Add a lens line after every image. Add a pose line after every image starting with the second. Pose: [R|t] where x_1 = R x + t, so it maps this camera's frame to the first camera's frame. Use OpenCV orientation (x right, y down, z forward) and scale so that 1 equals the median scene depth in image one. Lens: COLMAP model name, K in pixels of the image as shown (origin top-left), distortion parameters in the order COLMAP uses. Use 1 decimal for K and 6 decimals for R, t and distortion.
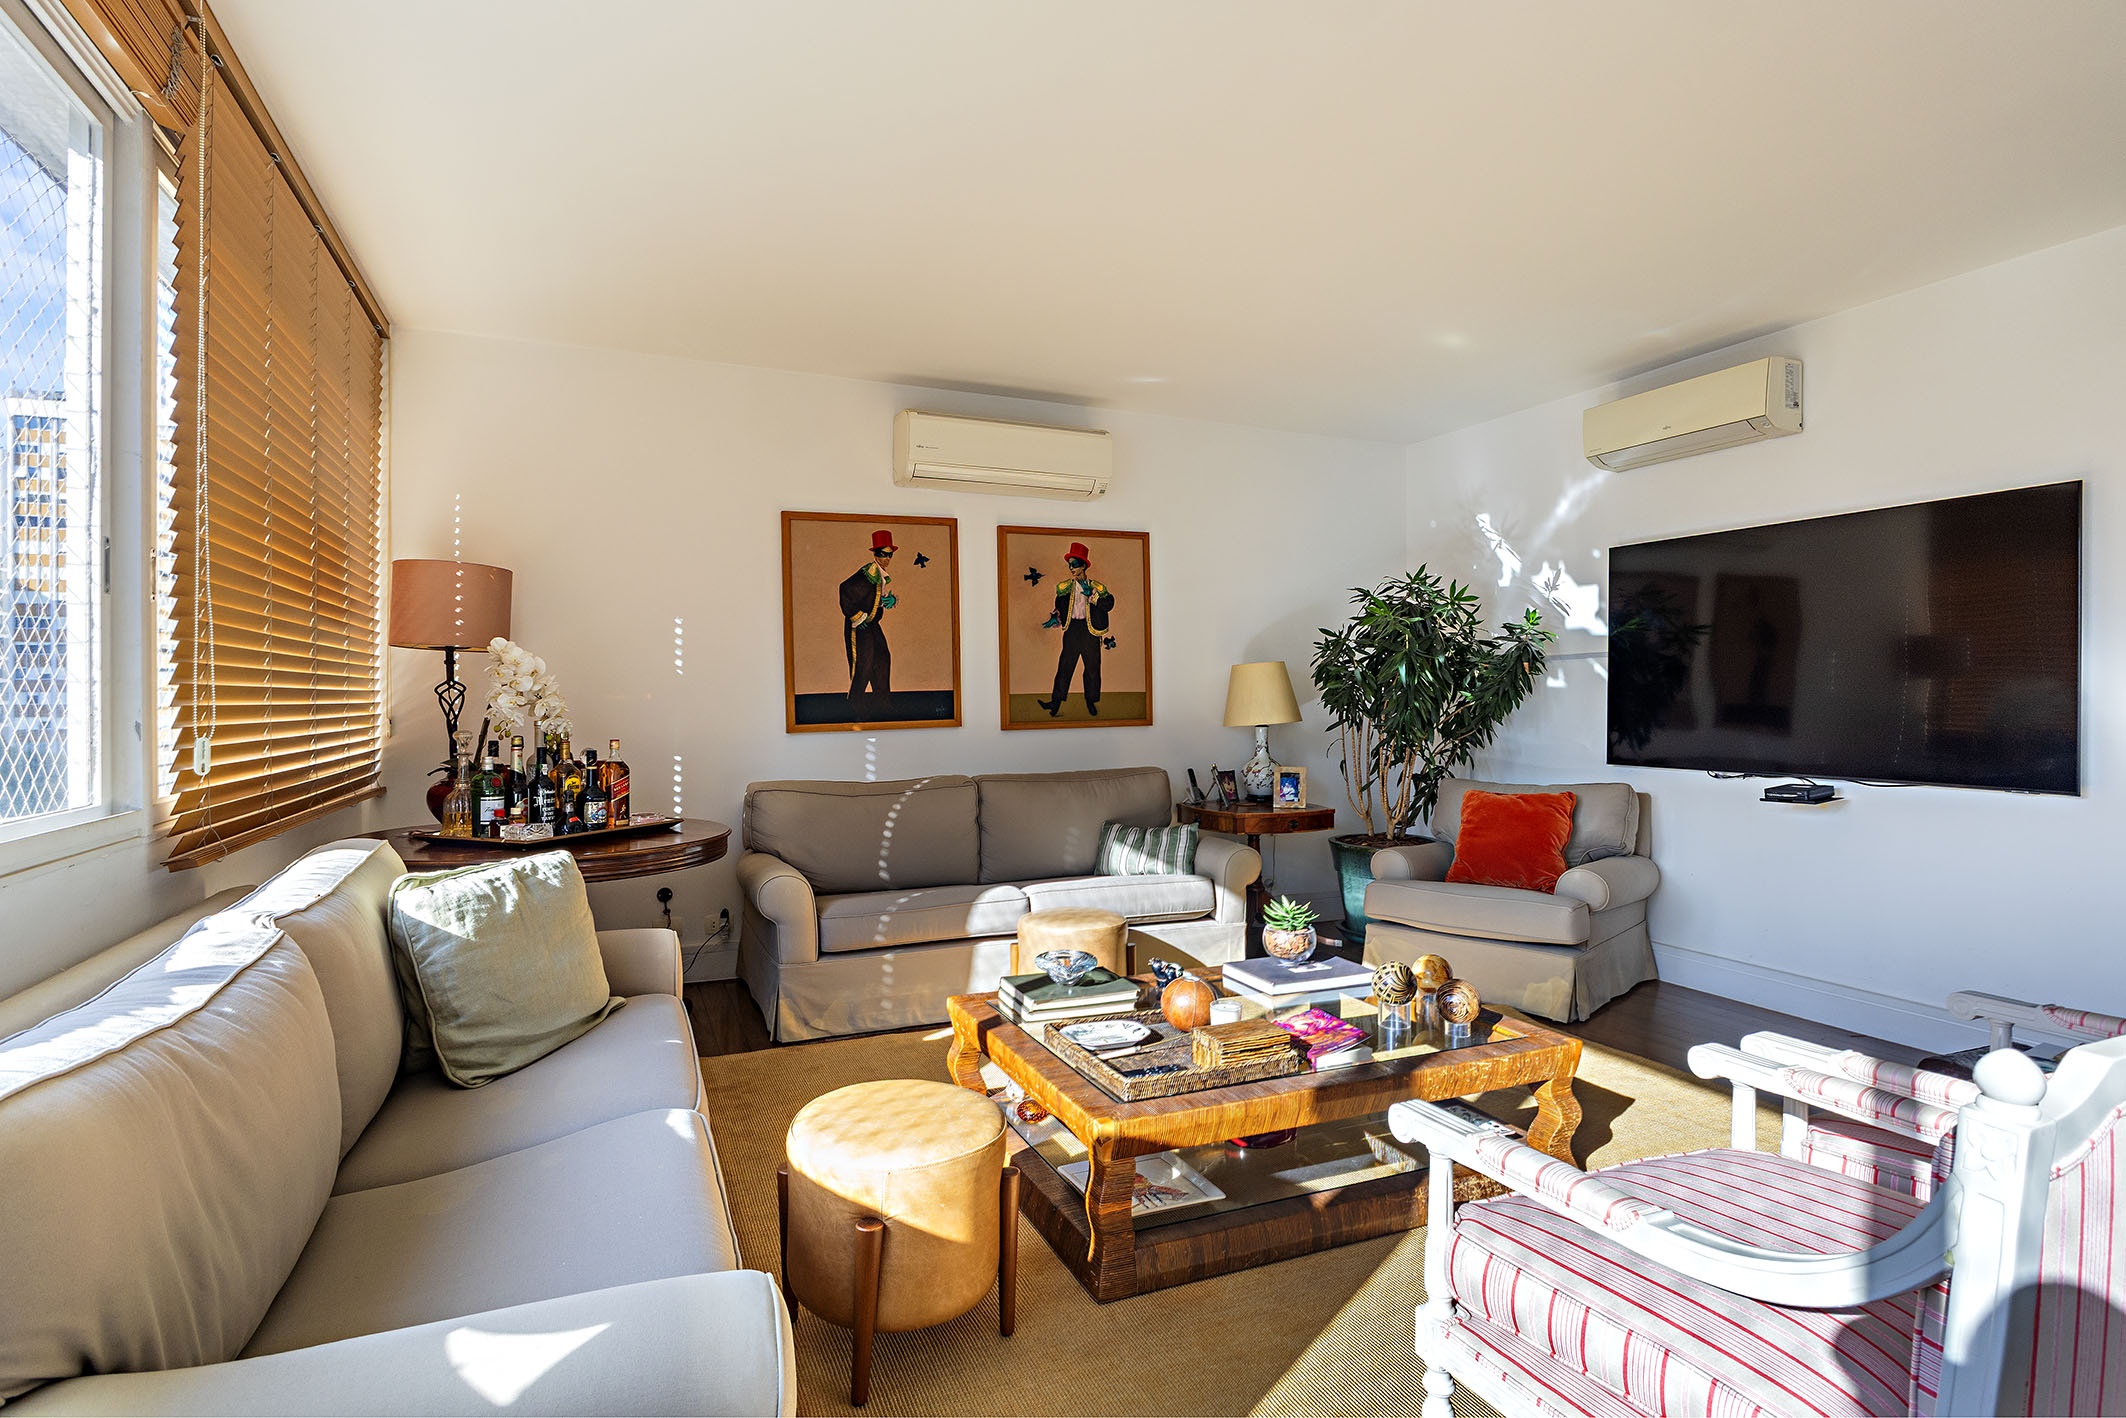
lens RADIAL K [[1092.3, 0, 1065.2], [0, 1092.3, 710.0], [0, 0, 1]] dist [-0.002542, 0.001500]
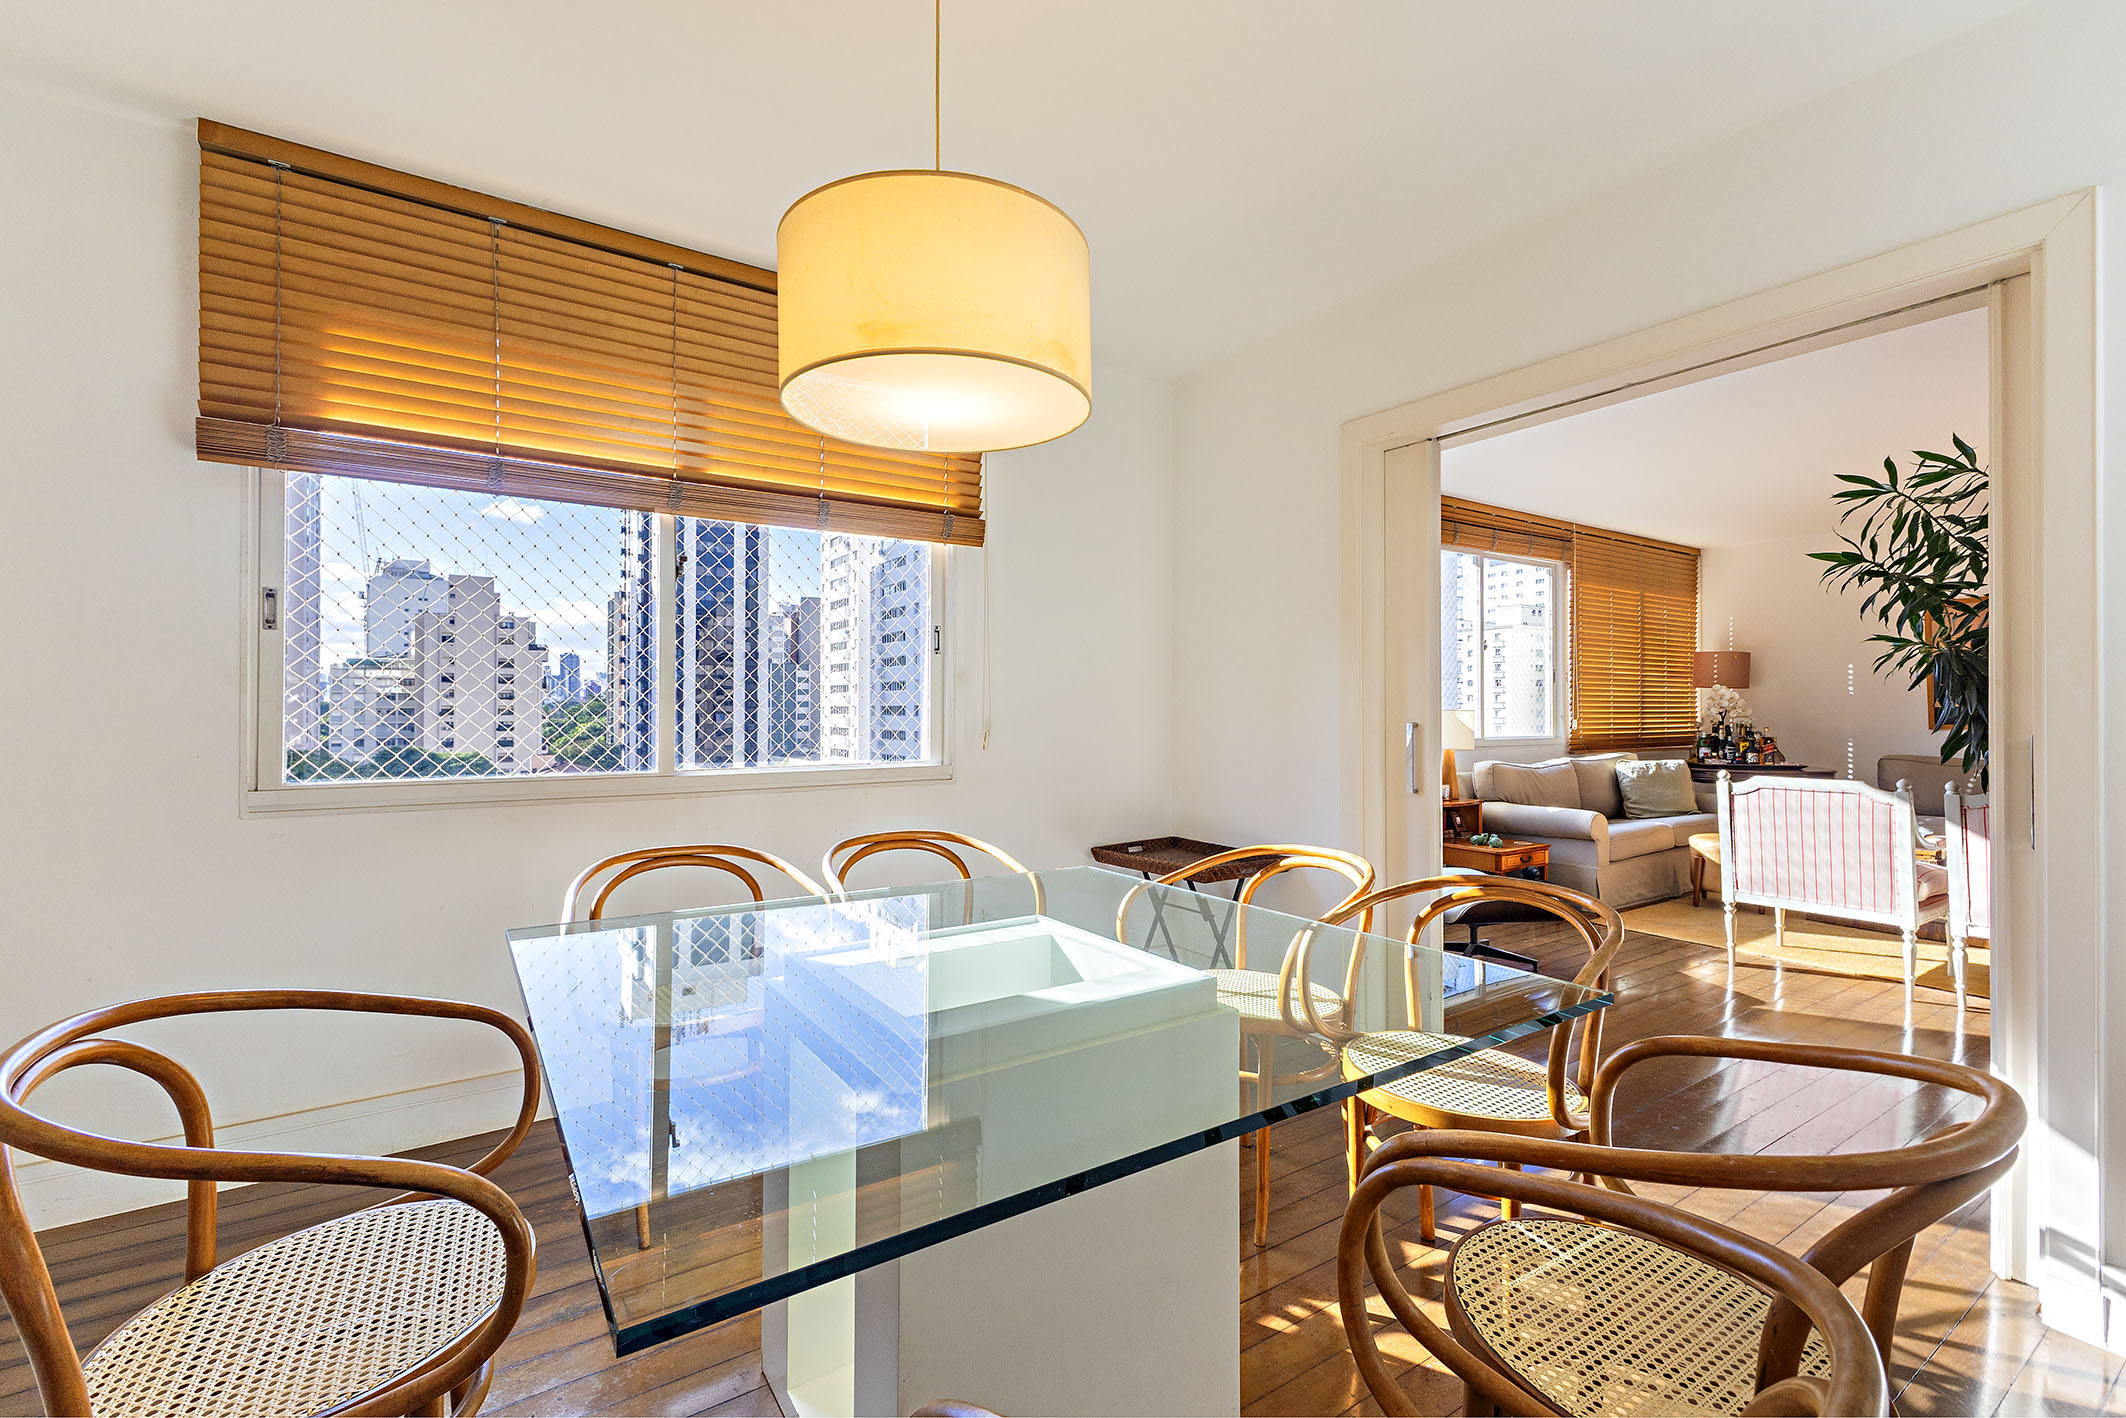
lens RADIAL K [[920.1, 0, 1054.5], [0, 920.1, 703.9], [0, 0, 1]] dist [0.013945, -0.000263]
pose [[0.180526, -0.006234, -0.983551, 0.939802], [-0.011236, 0.999902, -0.008400, 0.007993], [0.983506, 0.012568, 0.180438, -0.629913]]
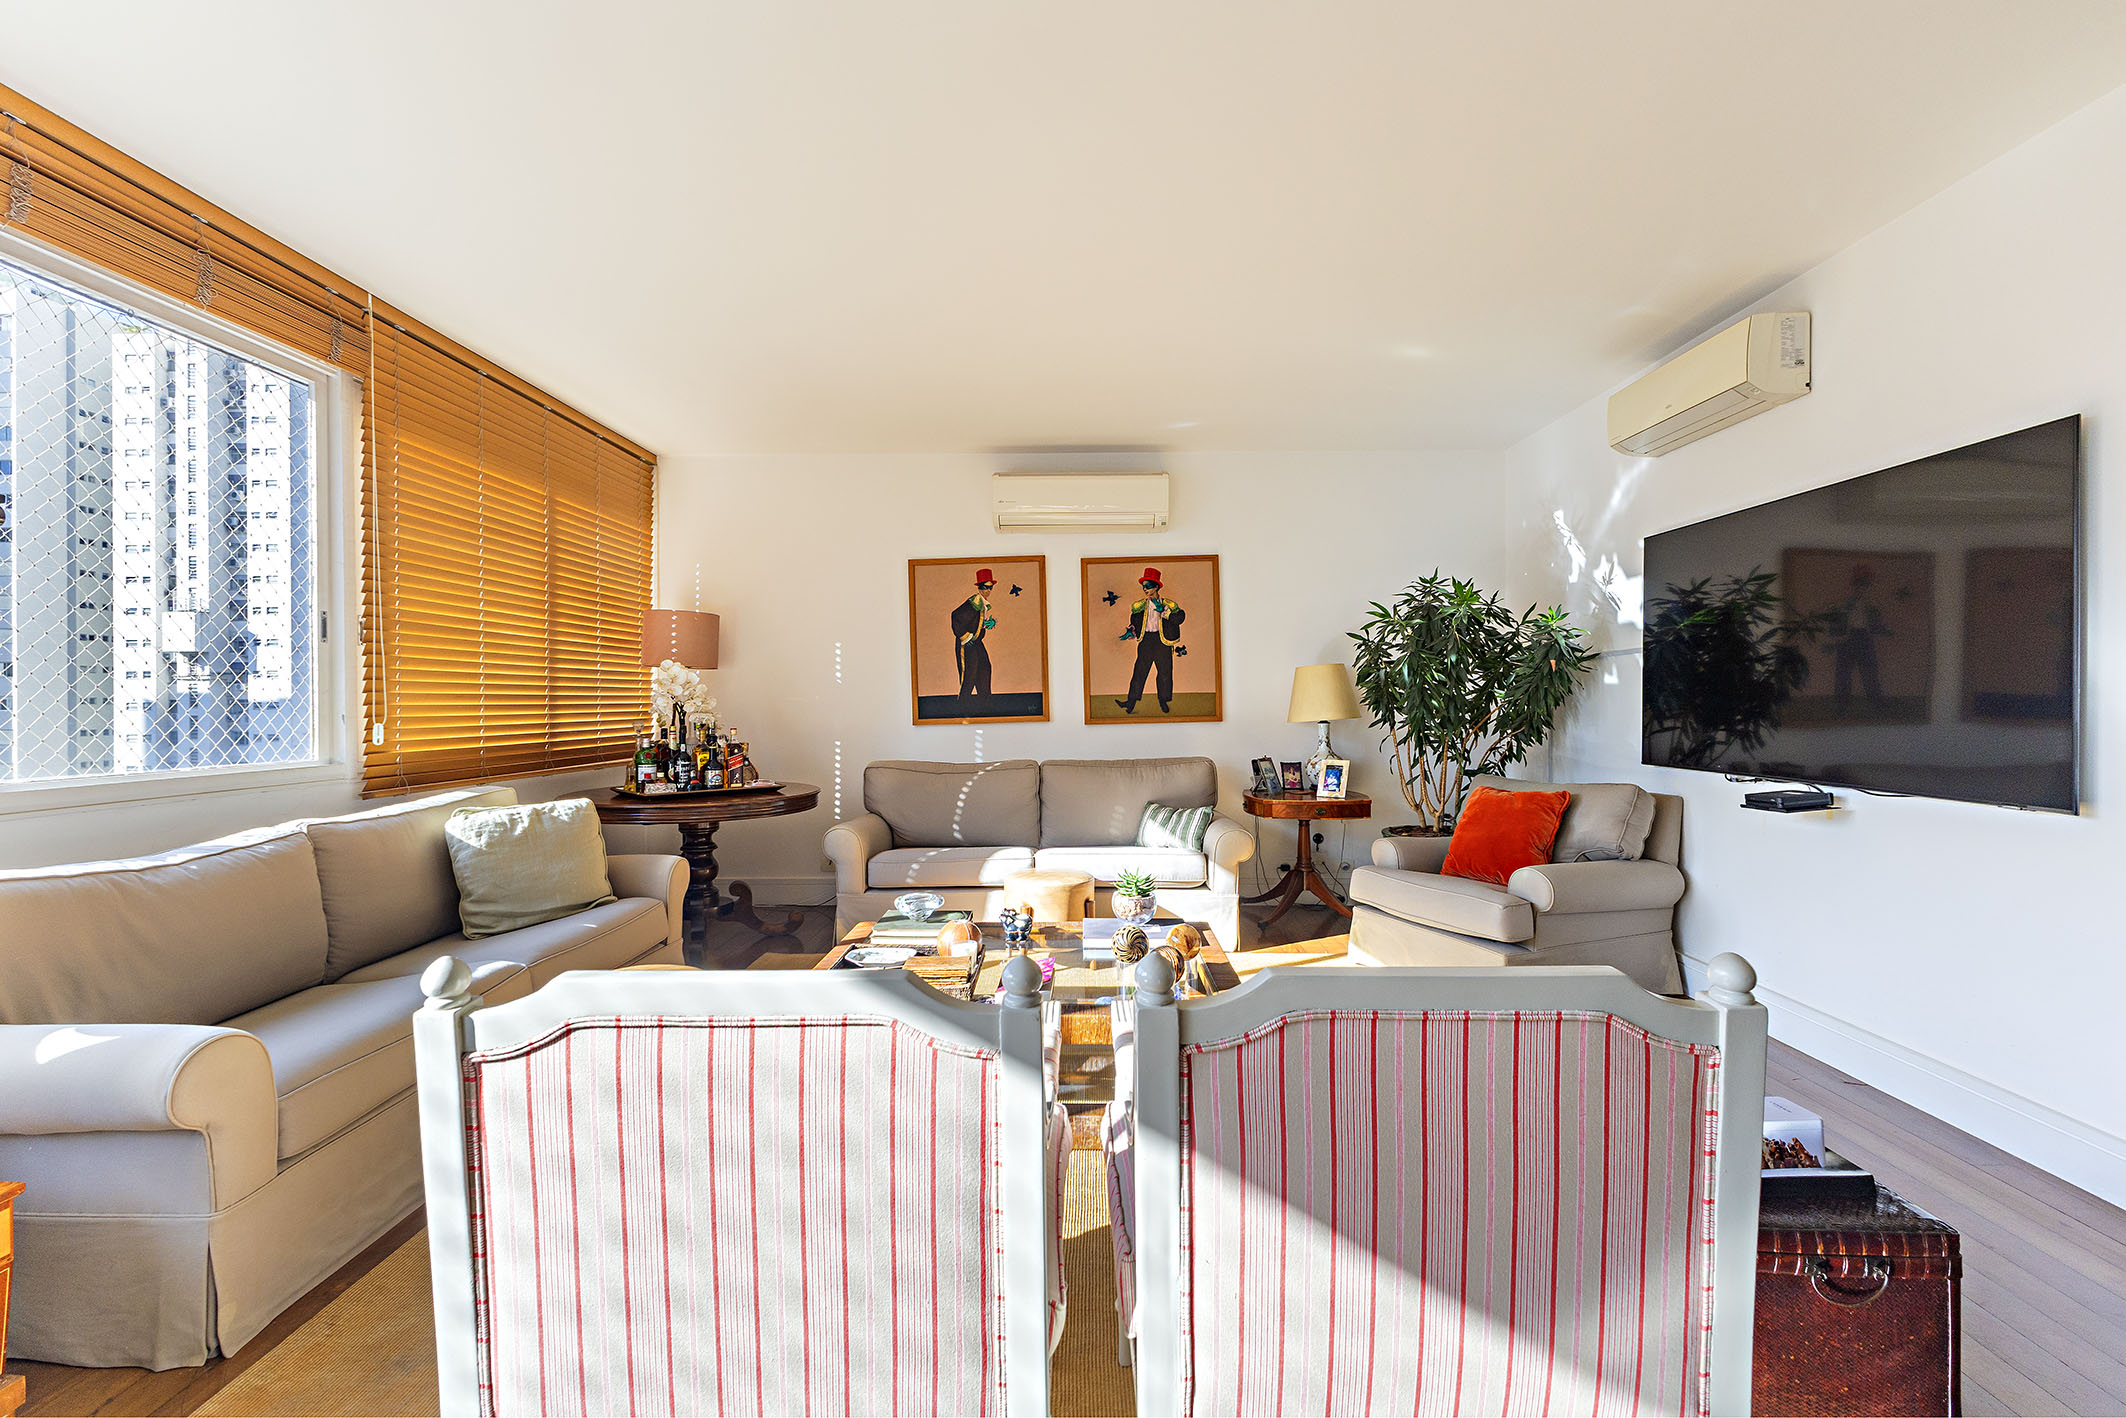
lens RADIAL K [[920.1, 0, 1059.6], [0, 920.1, 706.5], [0, 0, 1]] dist [0.013945, -0.000263]
pose [[0.906986, -0.001791, -0.421158, 0.376164], [0.000430, 0.999994, -0.003327, 0.001746], [0.421161, 0.002836, 0.906981, 0.052619]]
